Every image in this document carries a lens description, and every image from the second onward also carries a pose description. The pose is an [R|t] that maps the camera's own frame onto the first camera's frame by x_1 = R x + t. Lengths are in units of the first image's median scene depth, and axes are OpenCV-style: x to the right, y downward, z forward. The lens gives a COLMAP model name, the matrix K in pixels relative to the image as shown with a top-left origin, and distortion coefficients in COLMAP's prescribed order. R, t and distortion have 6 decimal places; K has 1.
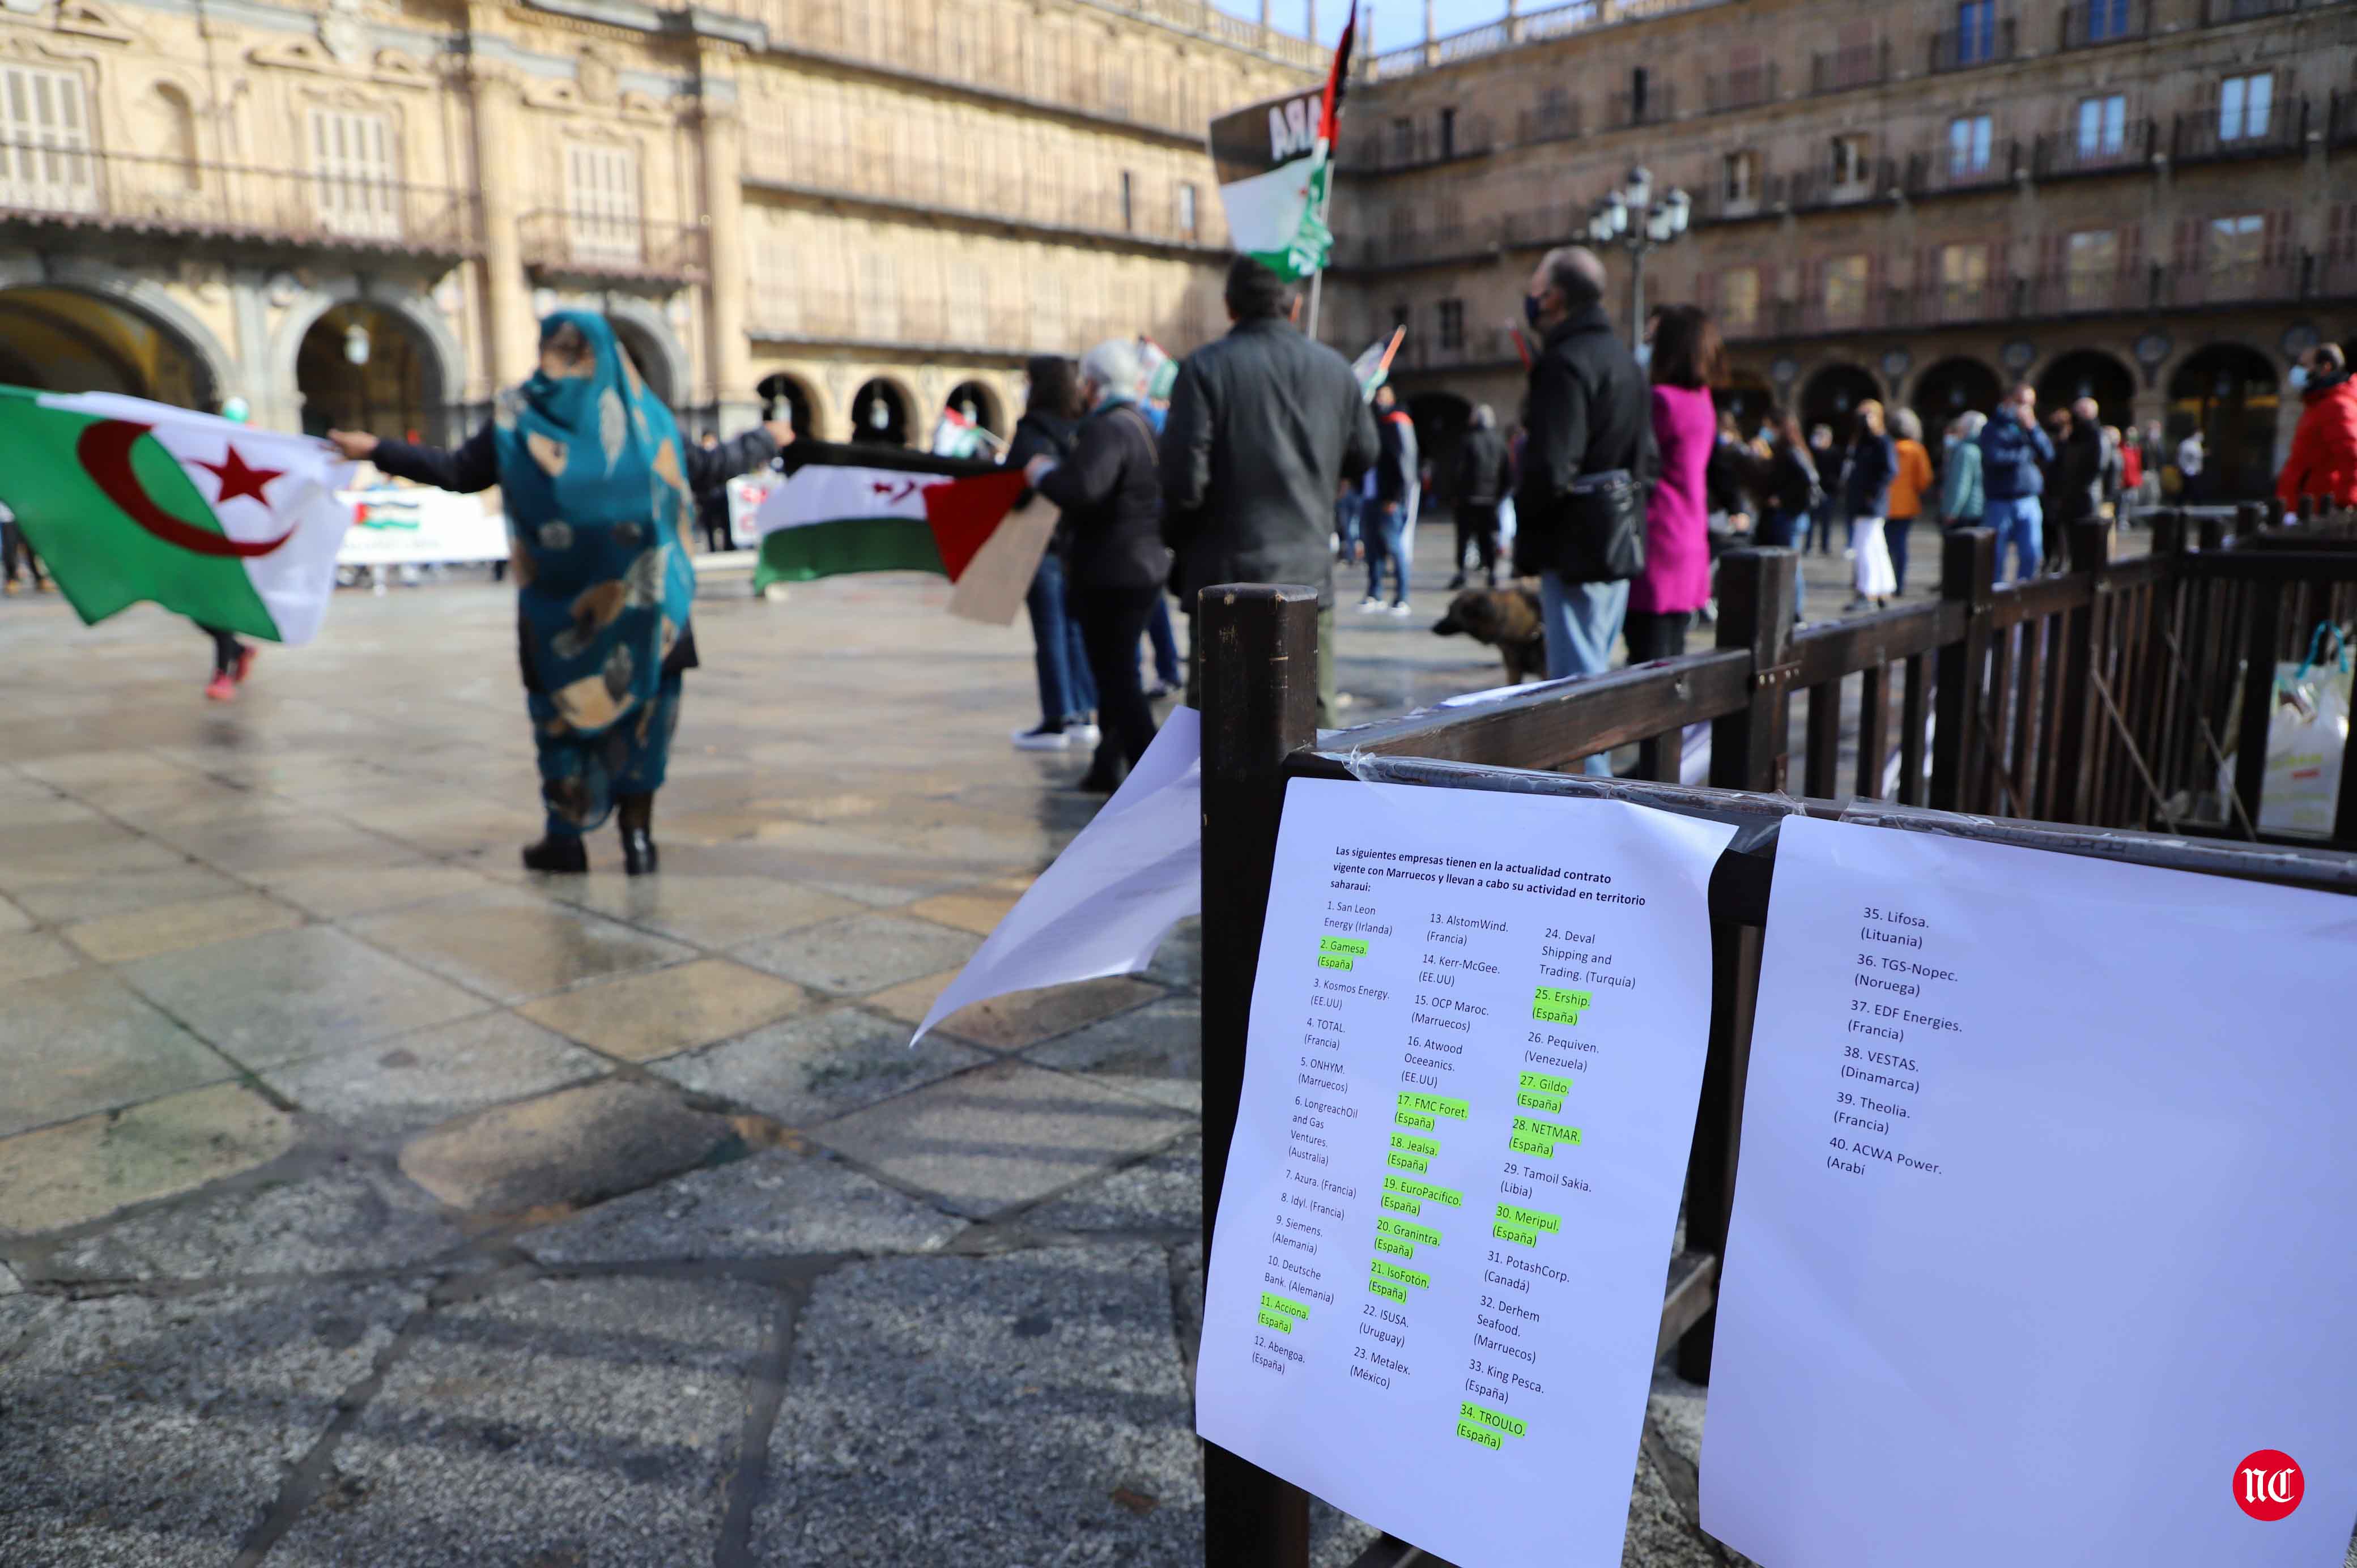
lens RADIAL K [[1580.9, 0, 1178.5], [0, 1580.9, 784.0], [0, 0, 1]] dist [-0.066123, 0.026119]
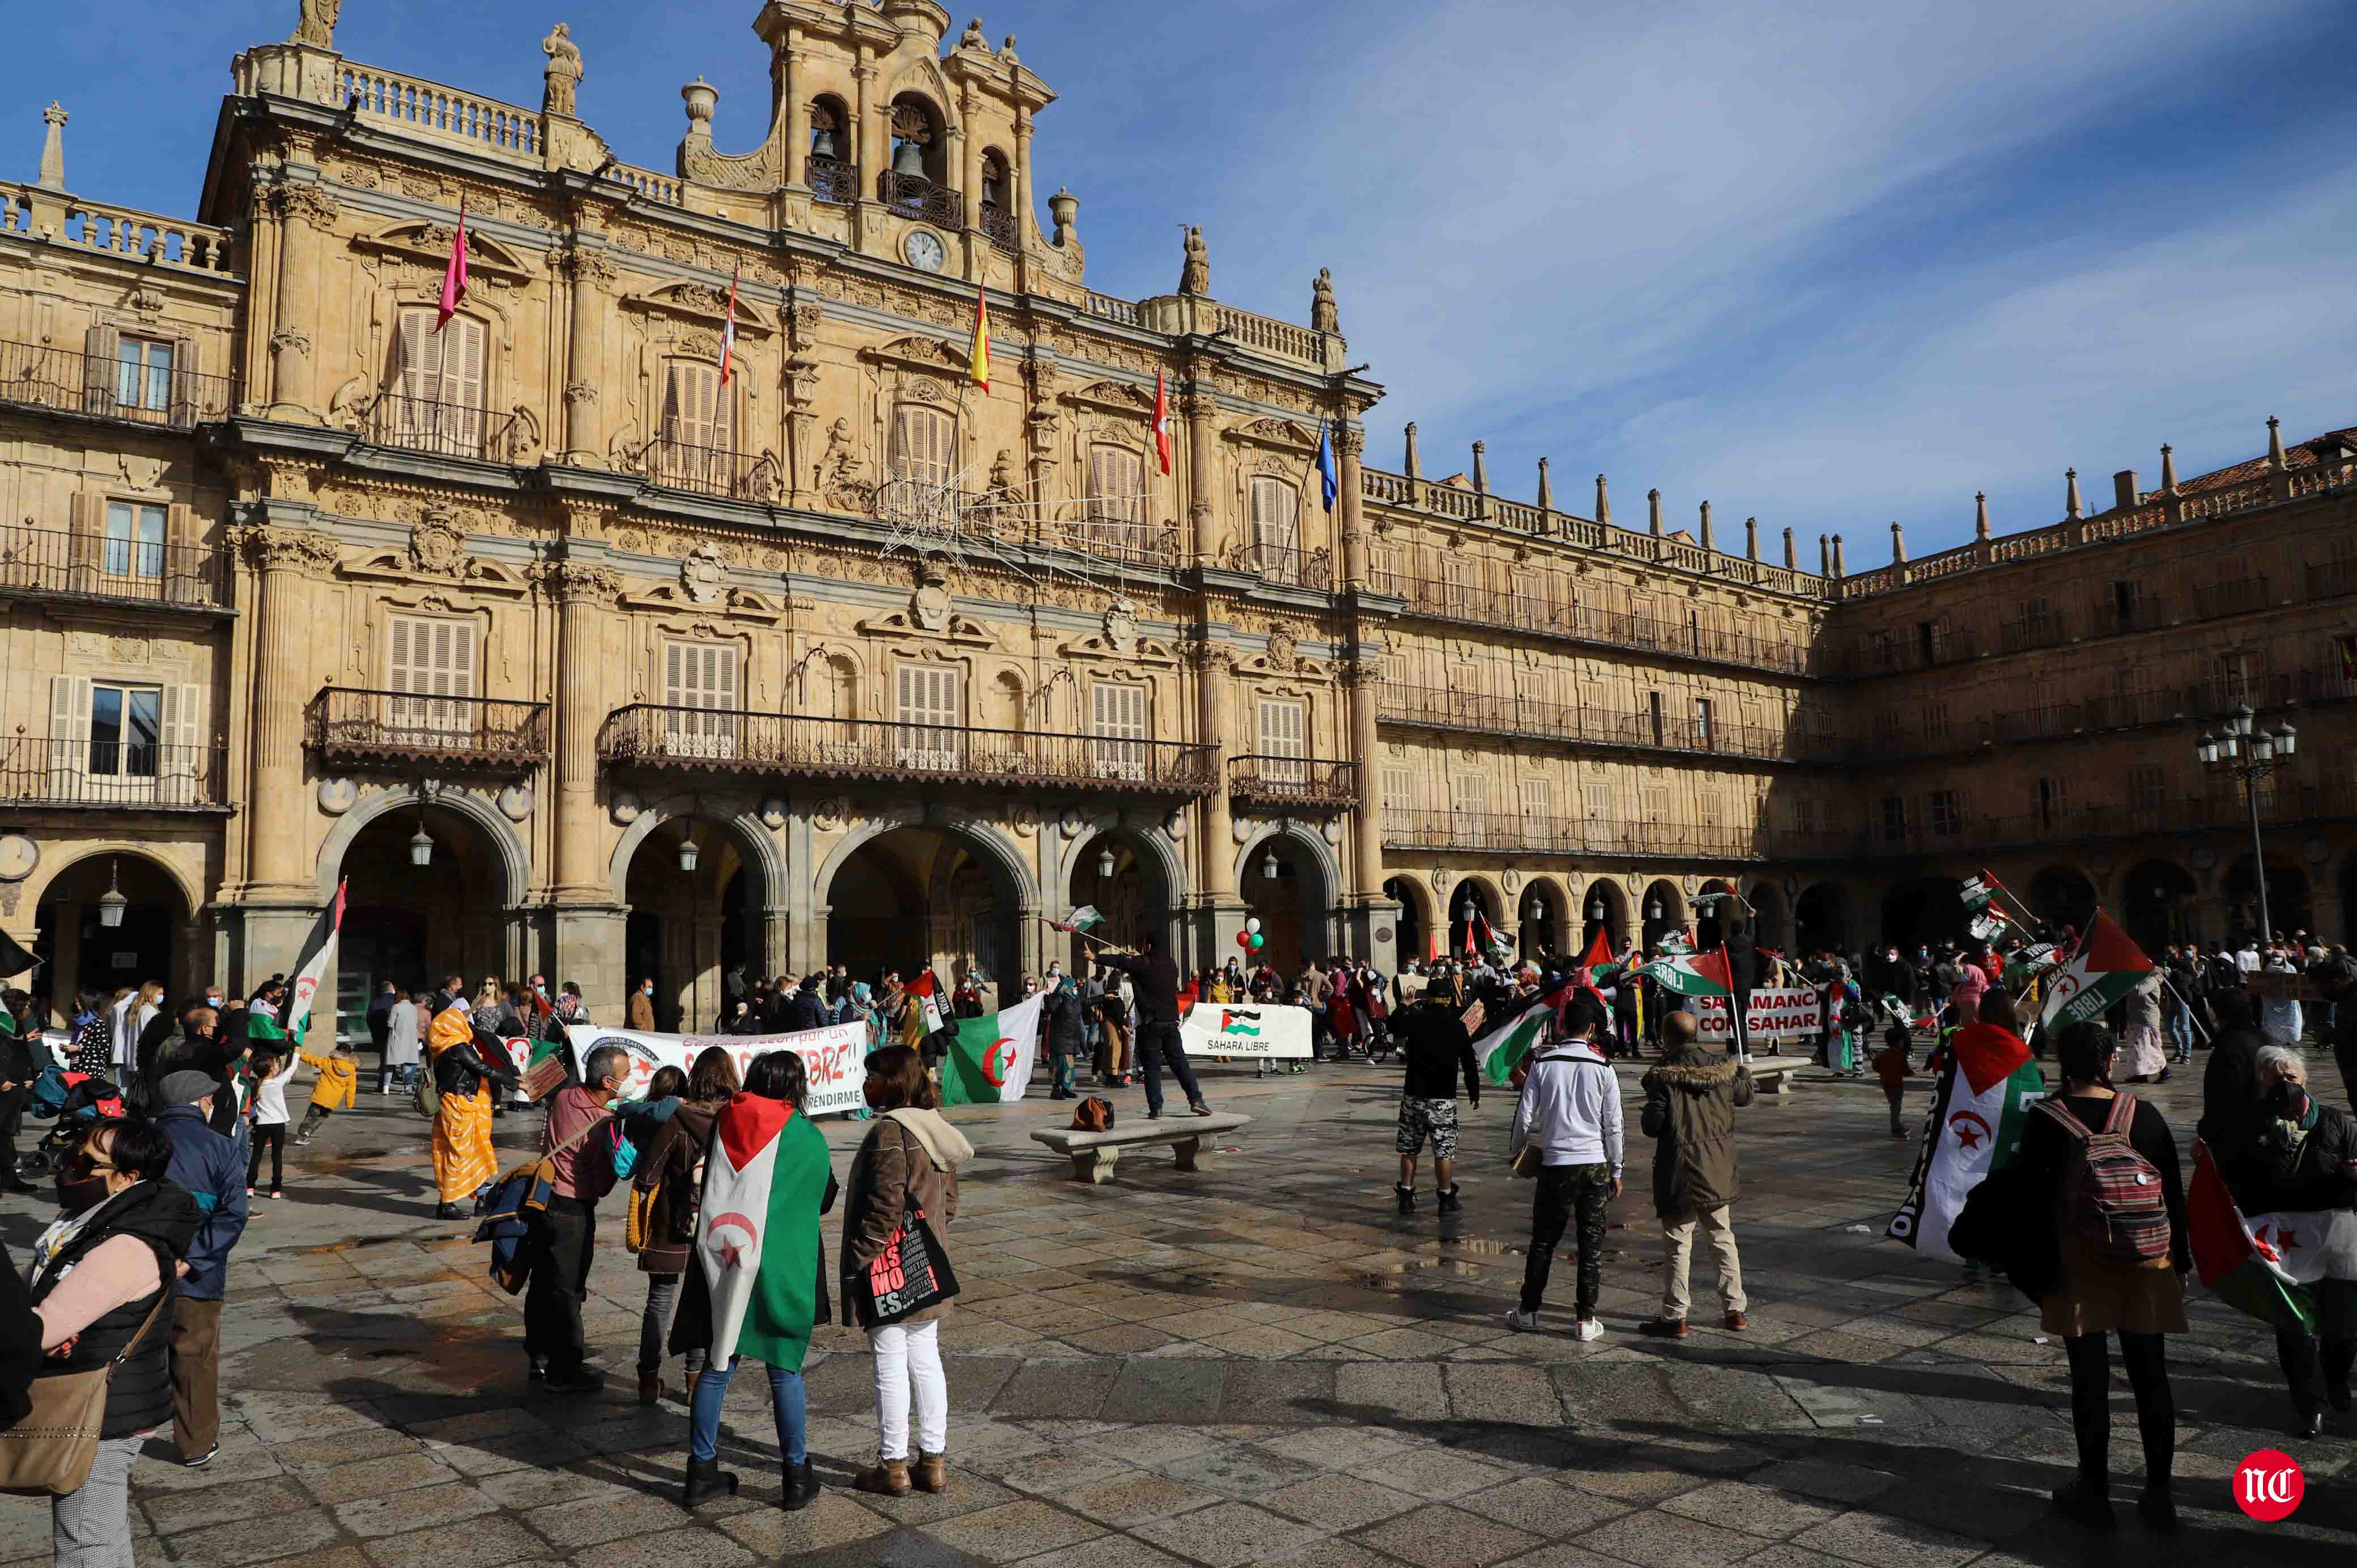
lens RADIAL K [[1640.5, 0, 1218.4], [0, 1640.5, 780.8], [0, 0, 1]] dist [-0.069330, 0.030661]
pose [[0.985300, -0.039428, -0.166224, -0.210091], [-0.011713, 0.955121, -0.295984, 0.034097], [0.170434, 0.293580, 0.940619, -0.210749]]
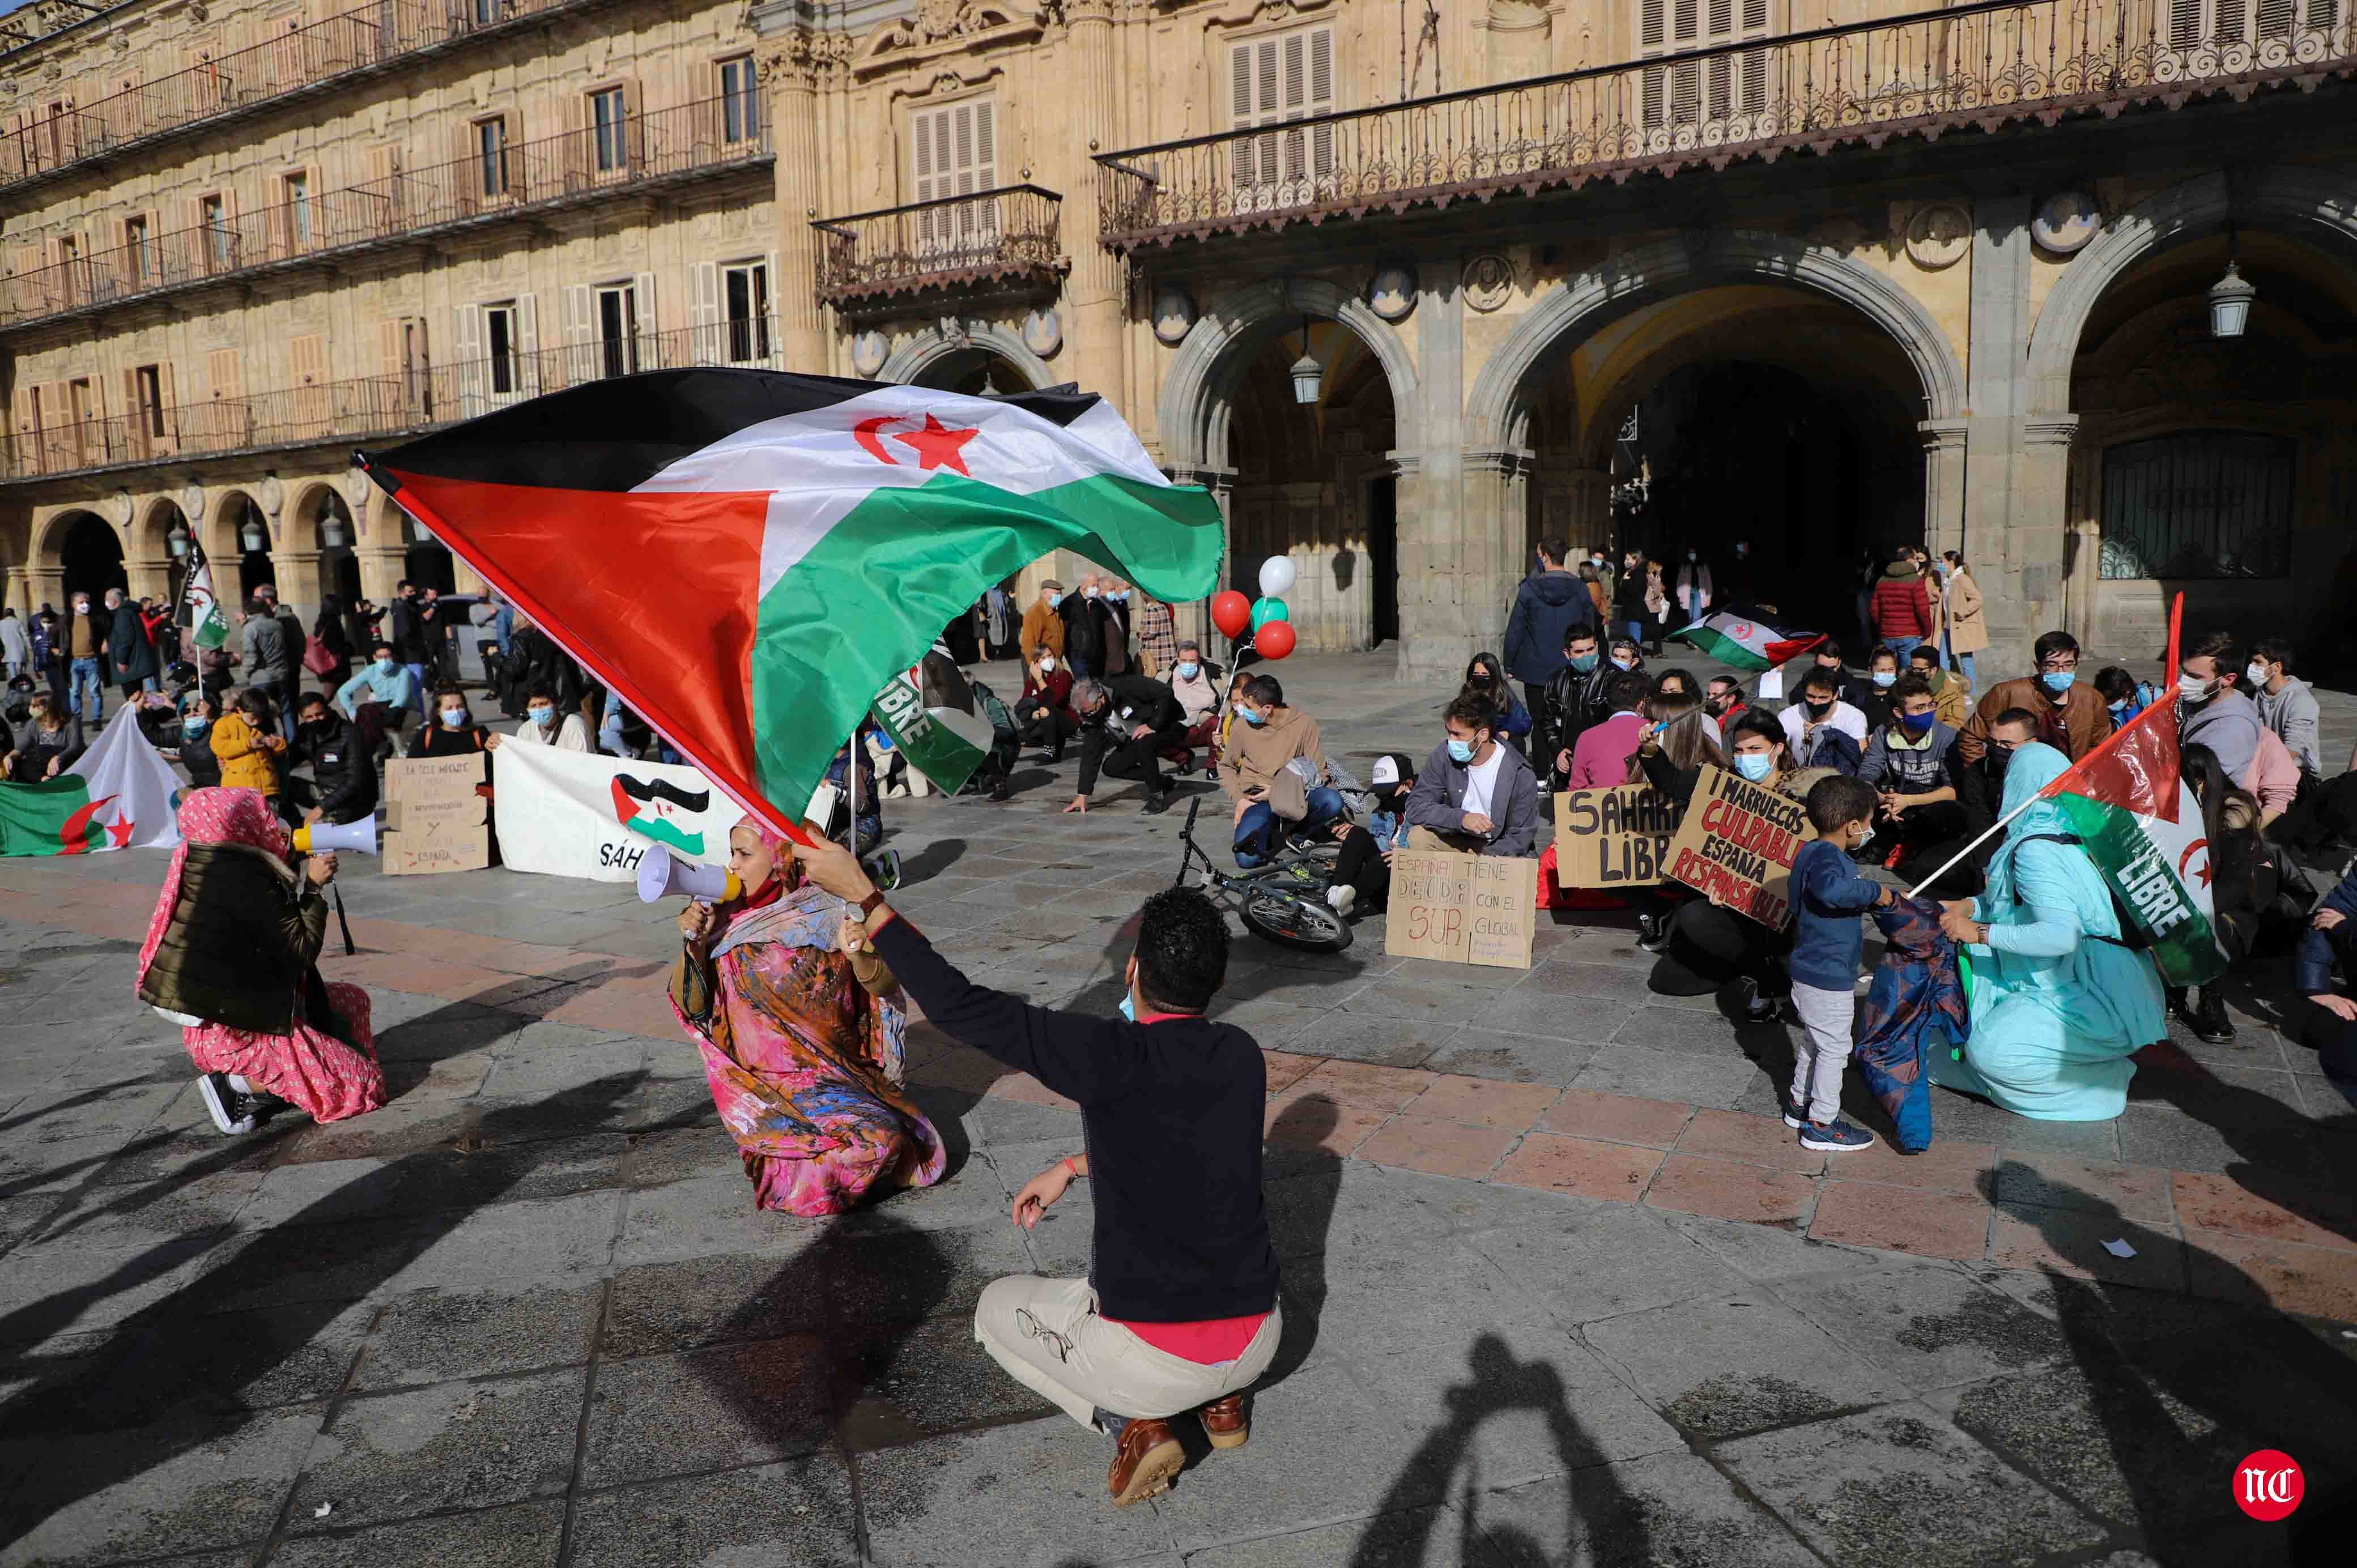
lens RADIAL K [[1580.9, 0, 1178.5], [0, 1580.9, 784.0], [0, 0, 1]] dist [-0.066123, 0.026119]
pose [[0.211762, 0.130813, -0.968527, -0.081539], [-0.165935, 0.981426, 0.096274, -0.109752], [0.963132, 0.140326, 0.229535, 0.524423]]
